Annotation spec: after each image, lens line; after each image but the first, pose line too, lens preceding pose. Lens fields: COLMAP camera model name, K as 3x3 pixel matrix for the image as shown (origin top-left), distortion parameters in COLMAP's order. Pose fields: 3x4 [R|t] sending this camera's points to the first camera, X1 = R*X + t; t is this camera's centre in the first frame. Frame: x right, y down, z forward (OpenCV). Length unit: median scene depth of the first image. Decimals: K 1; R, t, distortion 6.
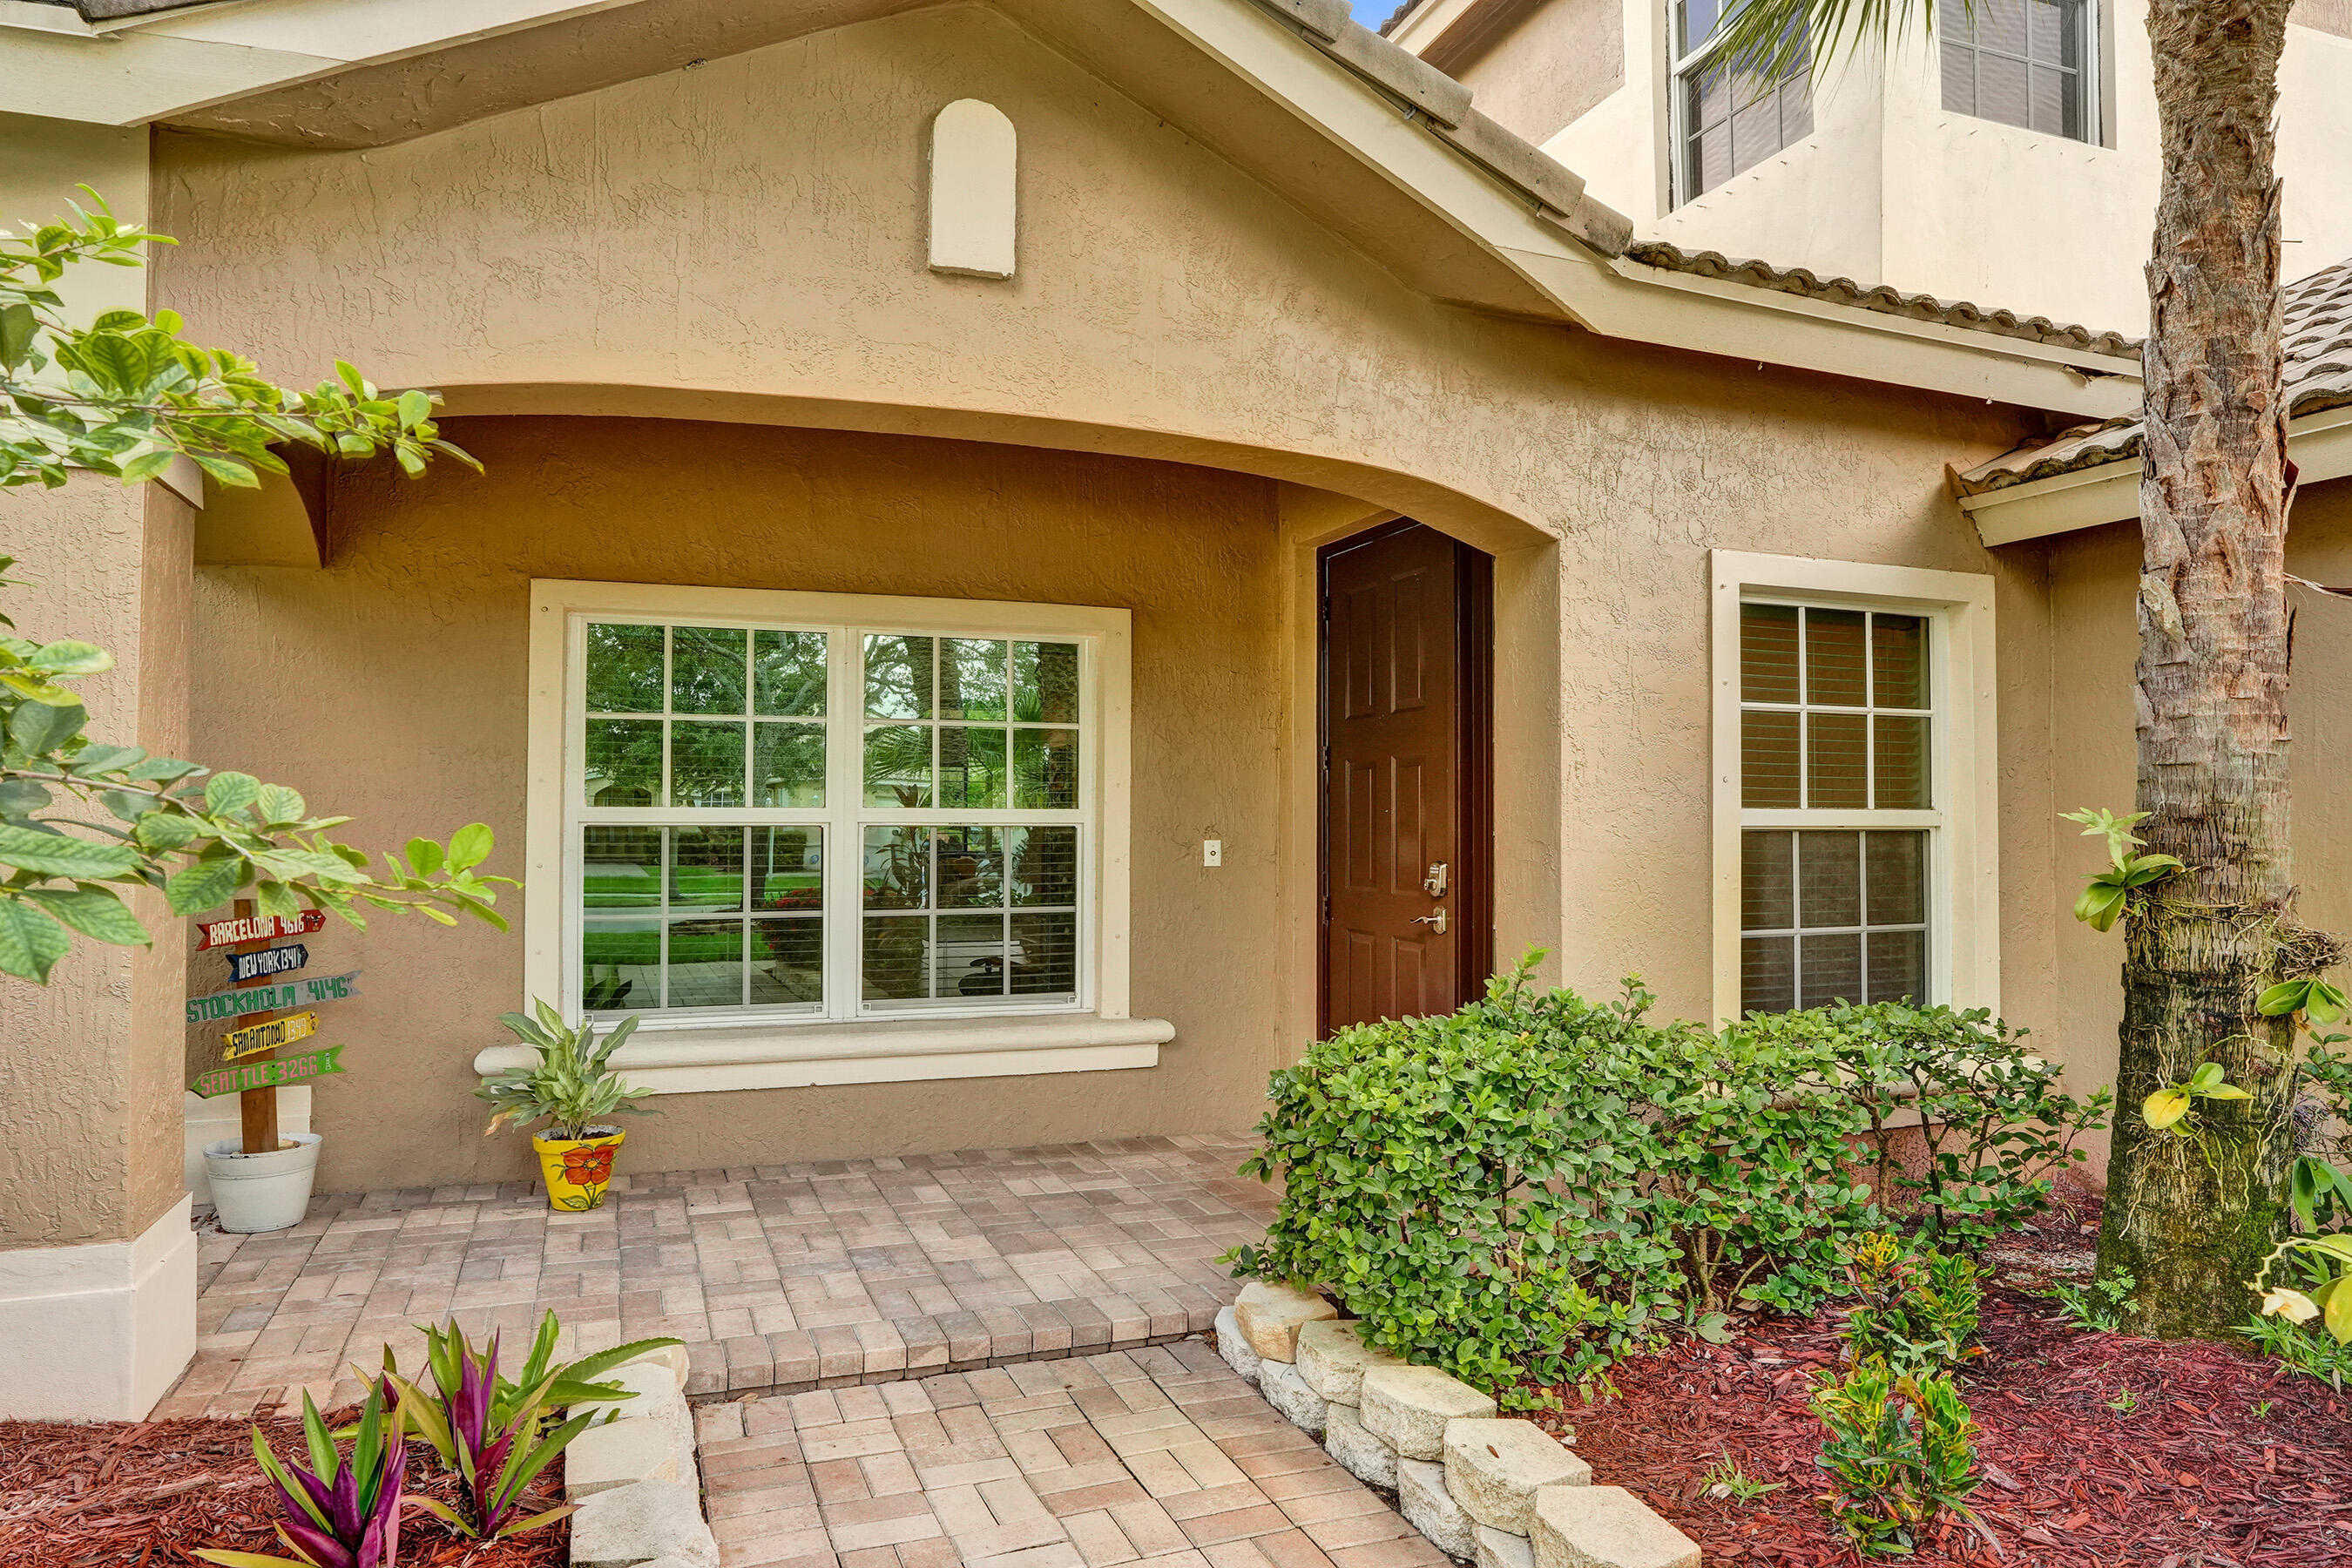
lens RADIAL K [[1512.5, 0, 1176.0], [0, 1512.5, 784.0], [0, 0, 1]] dist [-0.028175, -0.000064]
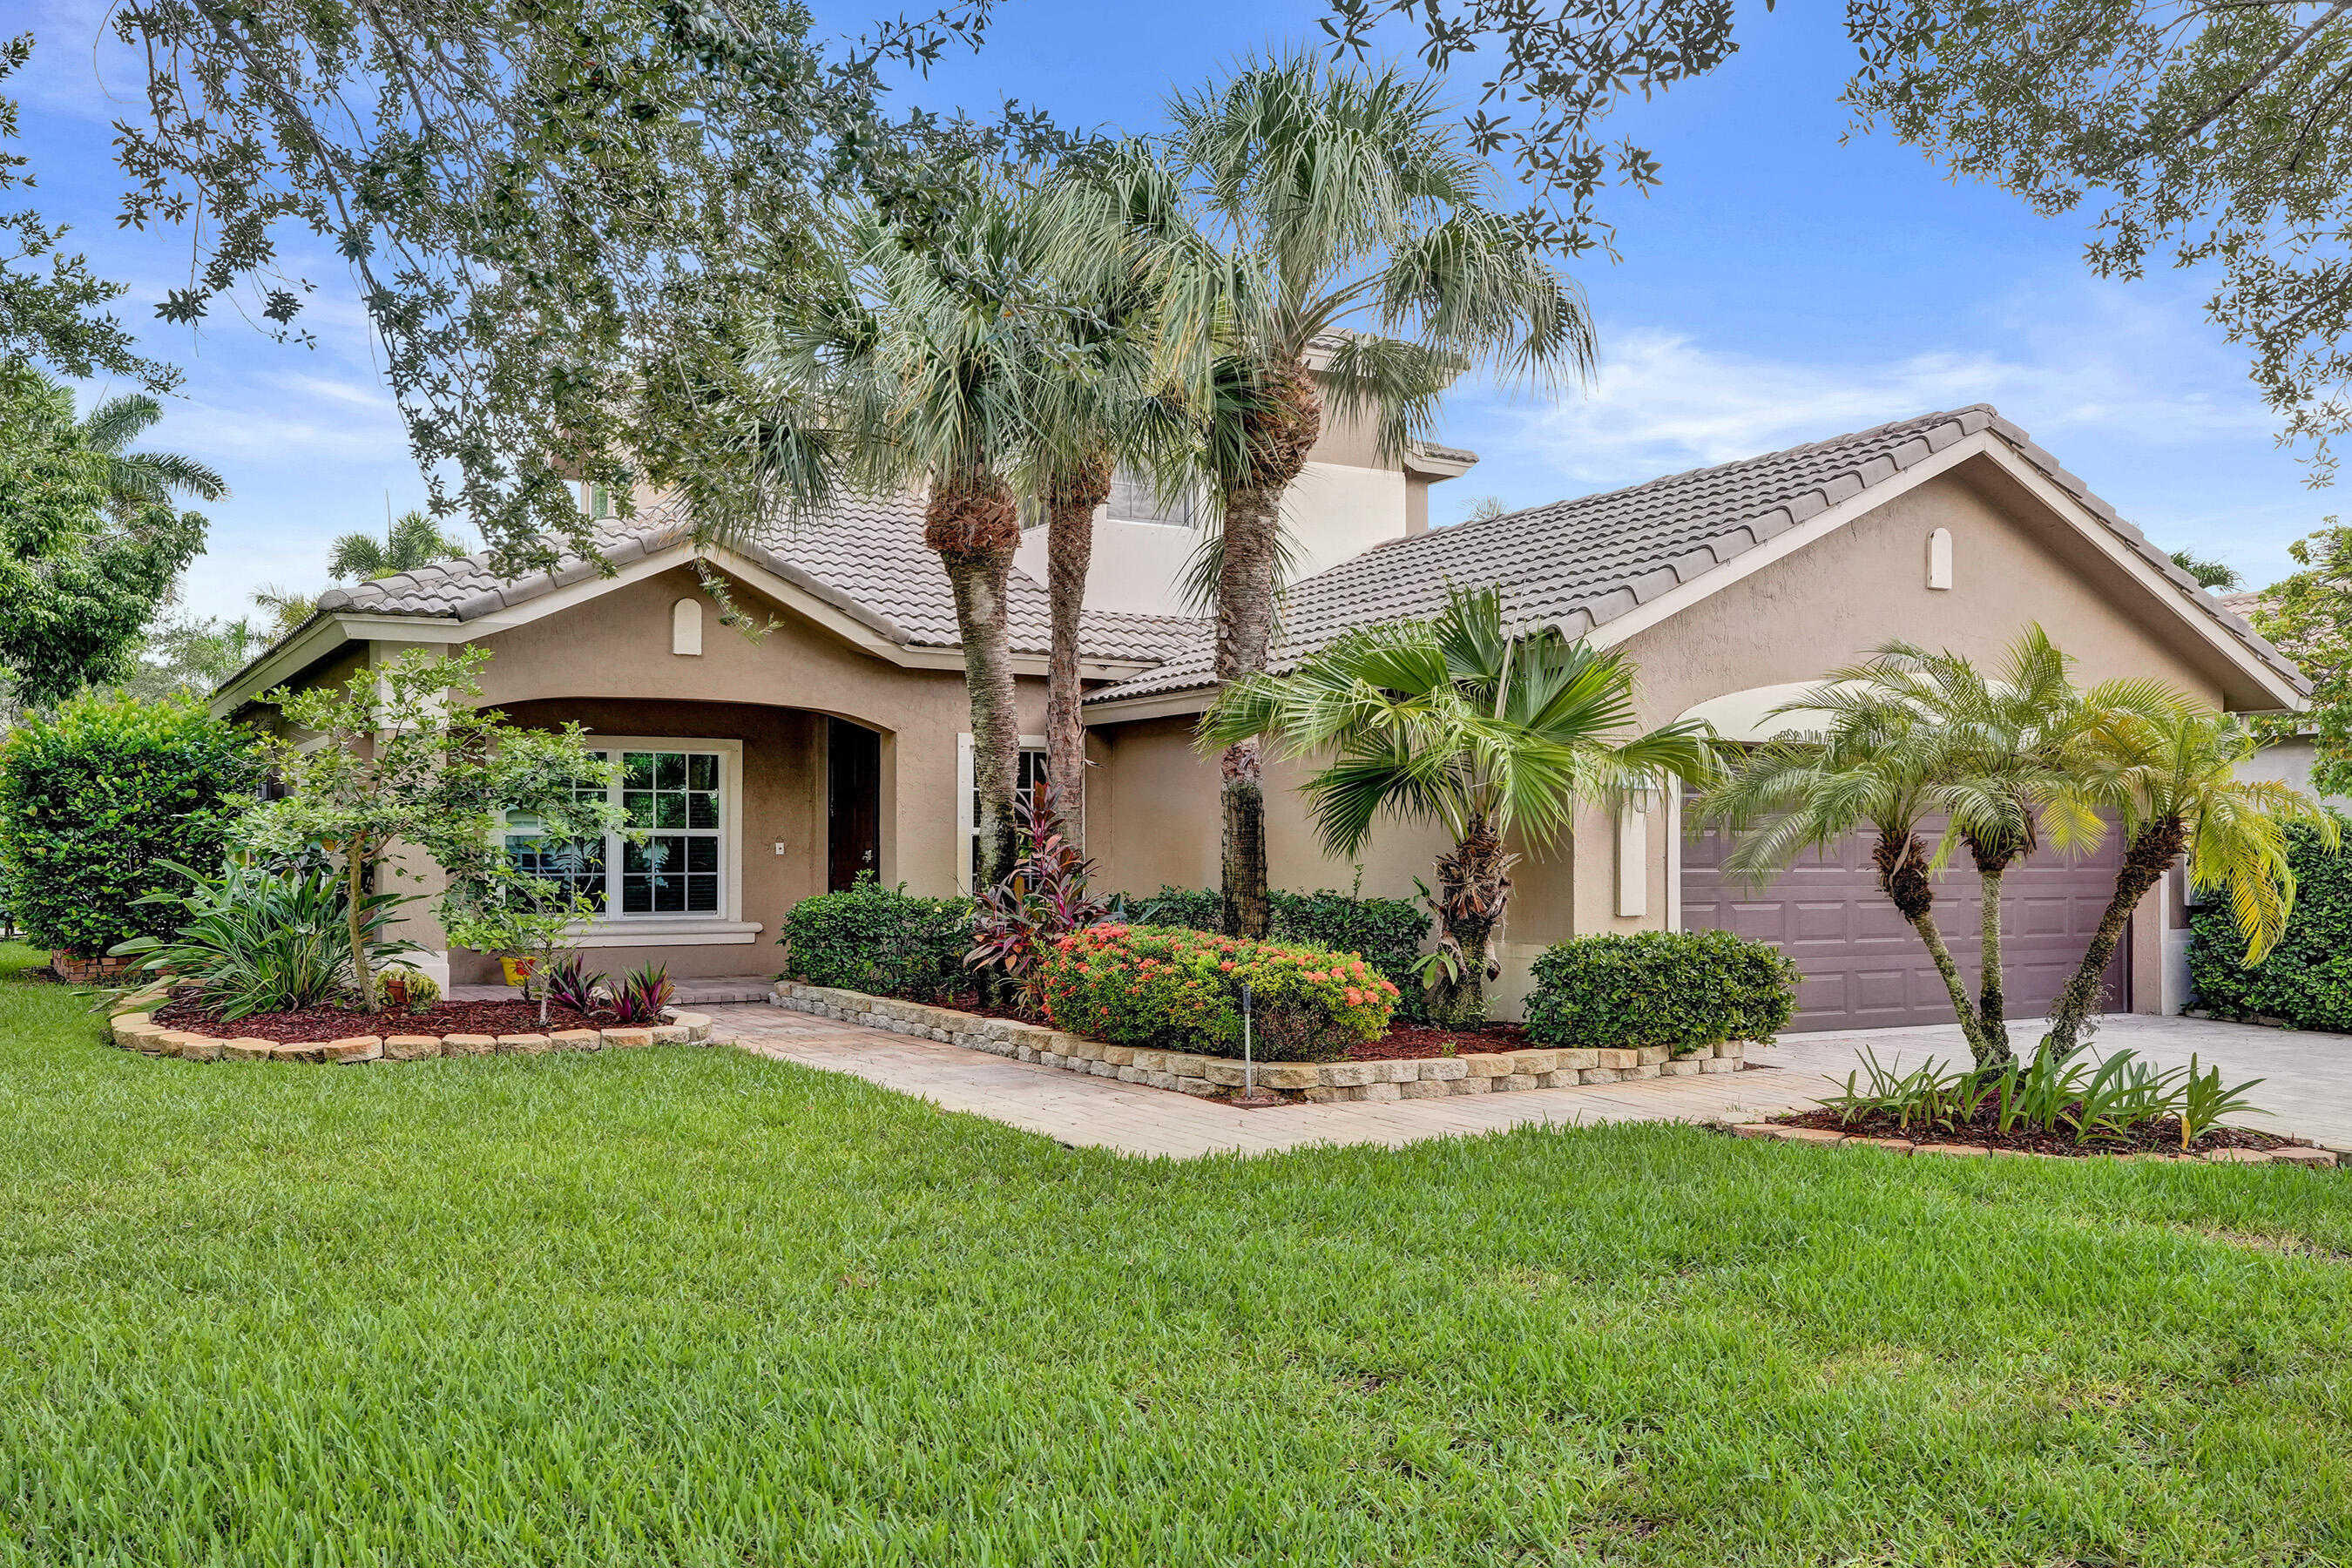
lens RADIAL K [[1990.1, 0, 1176.0], [0, 1990.1, 784.0], [0, 0, 1]] dist [-0.001696, -0.000504]
pose [[0.984966, 0.001582, 0.172739, 0.114214], [0.000048, 0.999956, -0.009433, -0.026866], [-0.172746, 0.009299, 0.984923, -2.477290]]
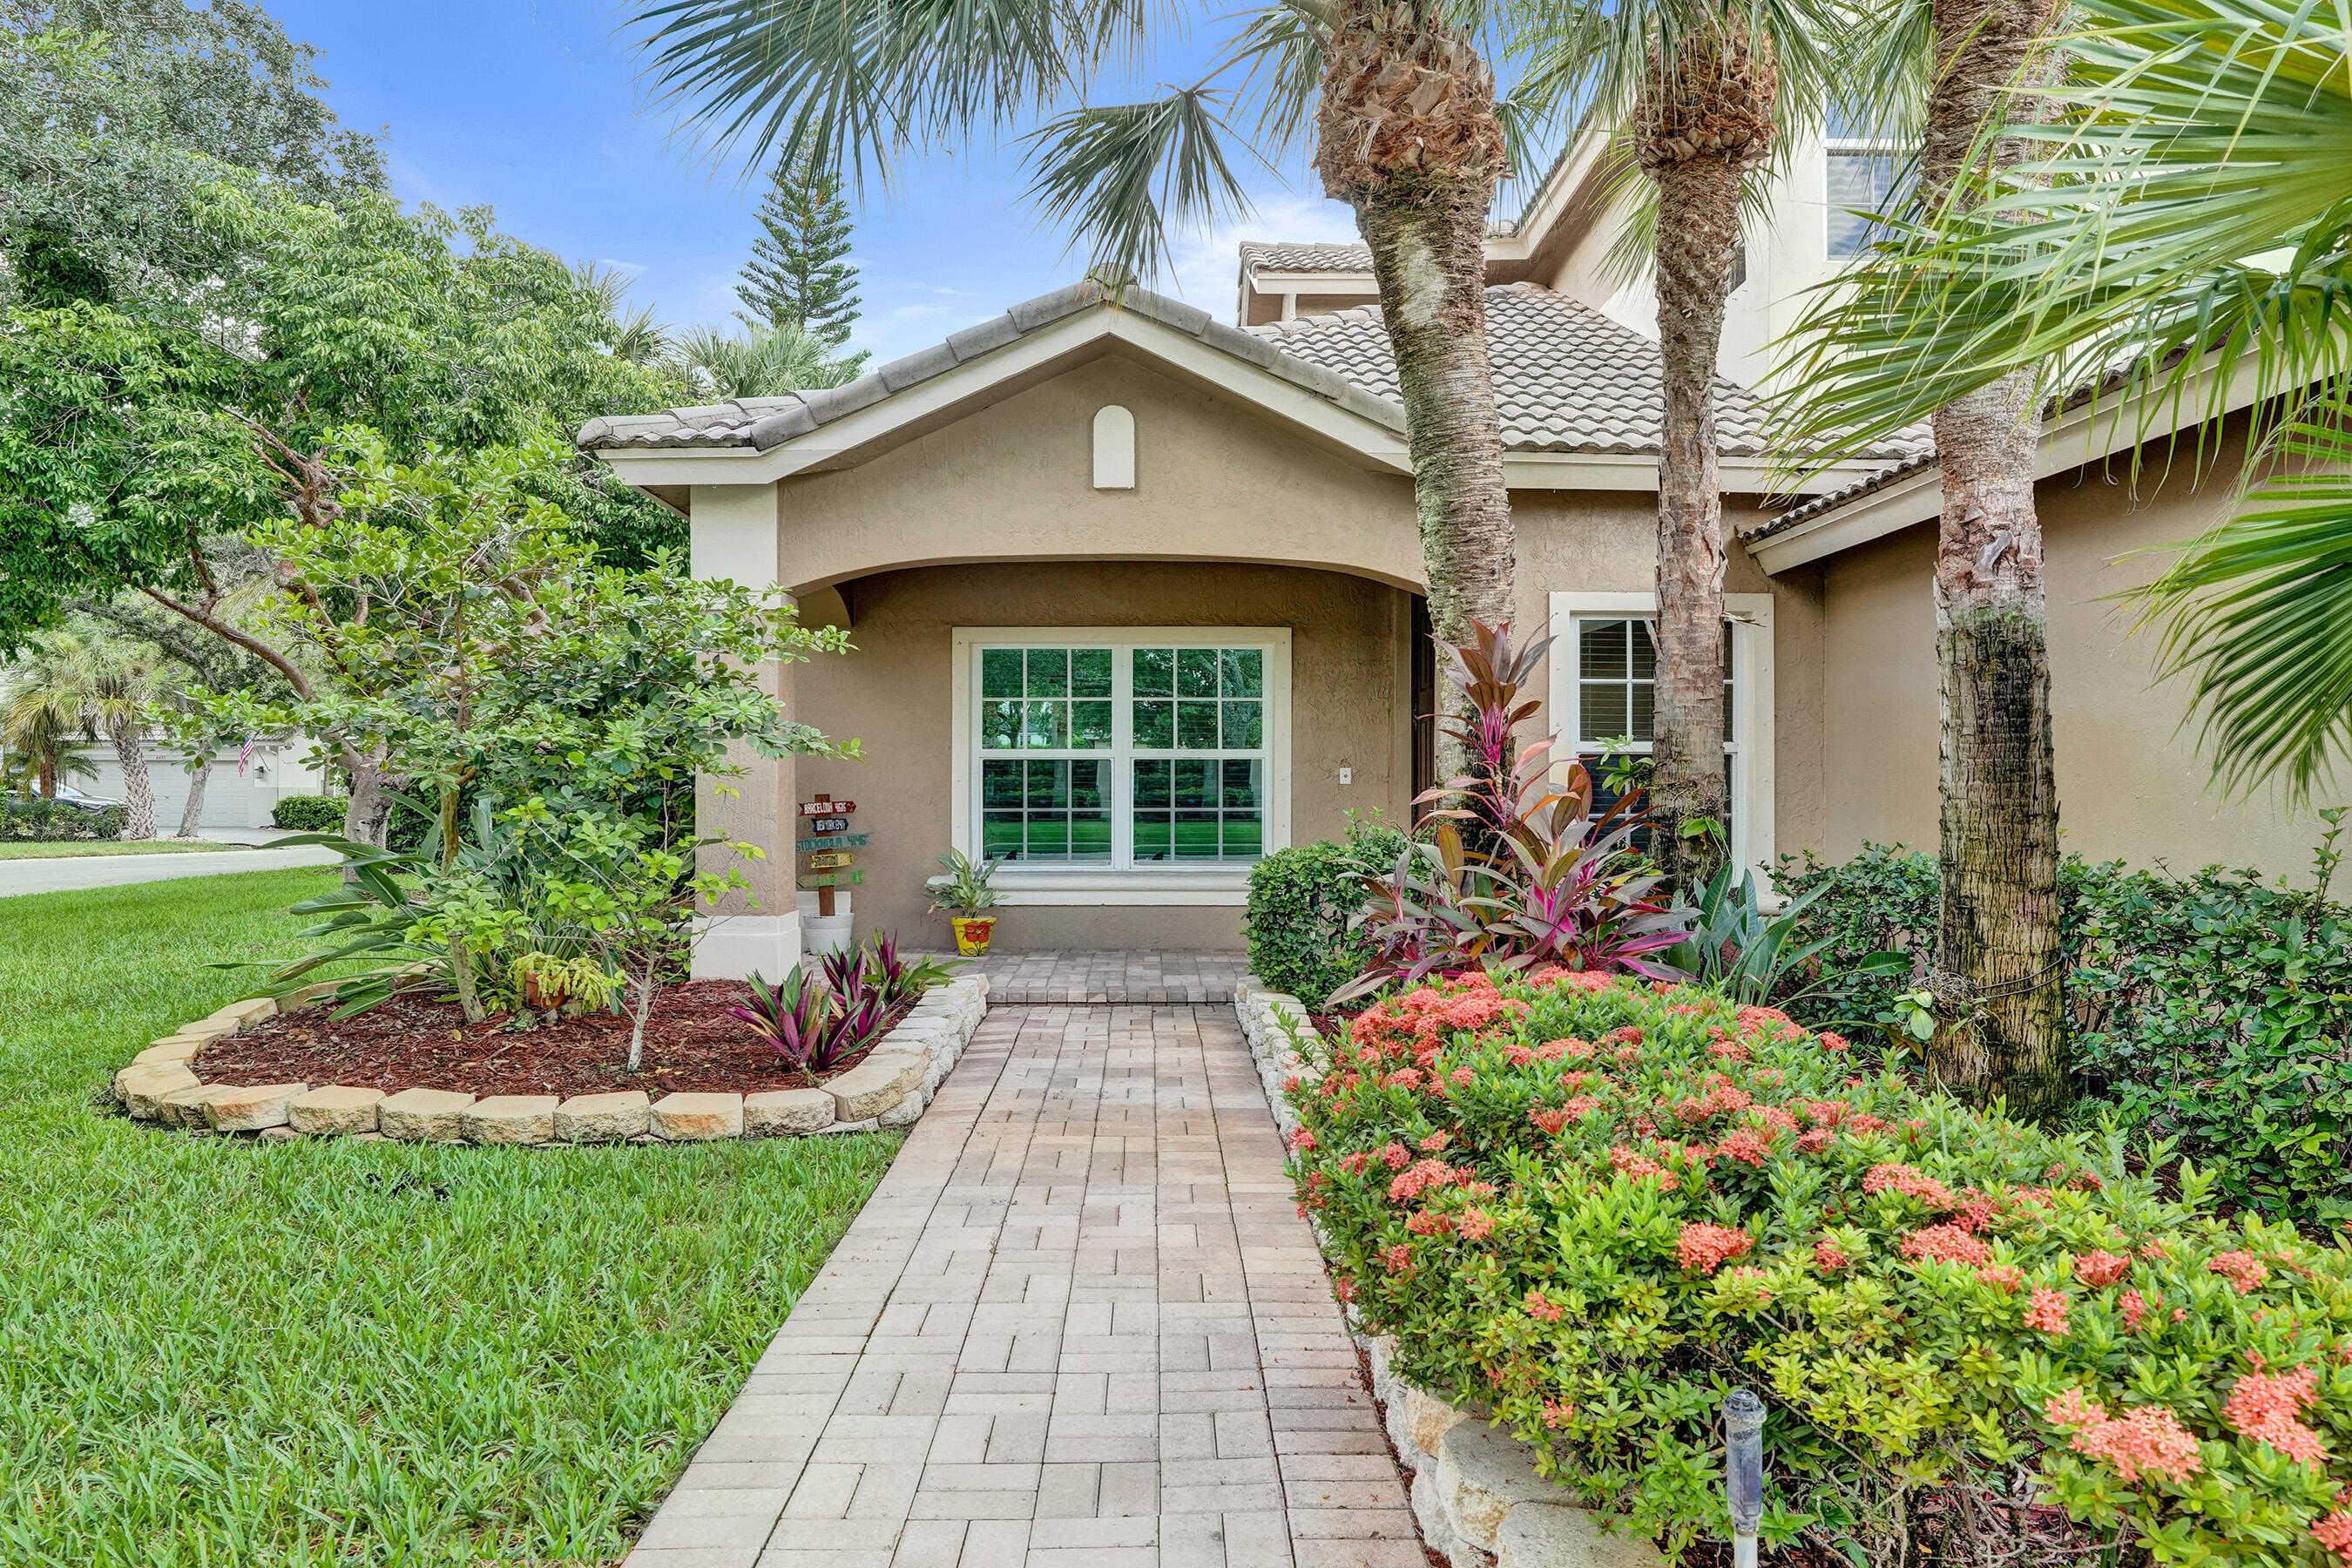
lens RADIAL K [[1592.3, 0, 1176.0], [0, 1592.3, 784.0], [0, 0, 1]] dist [-0.008094, 0.000300]
pose [[0.940665, -0.003070, -0.339322, 0.541506], [0.010927, 0.999715, 0.021245, 0.020574], [0.339160, -0.023692, 0.940430, -0.829997]]
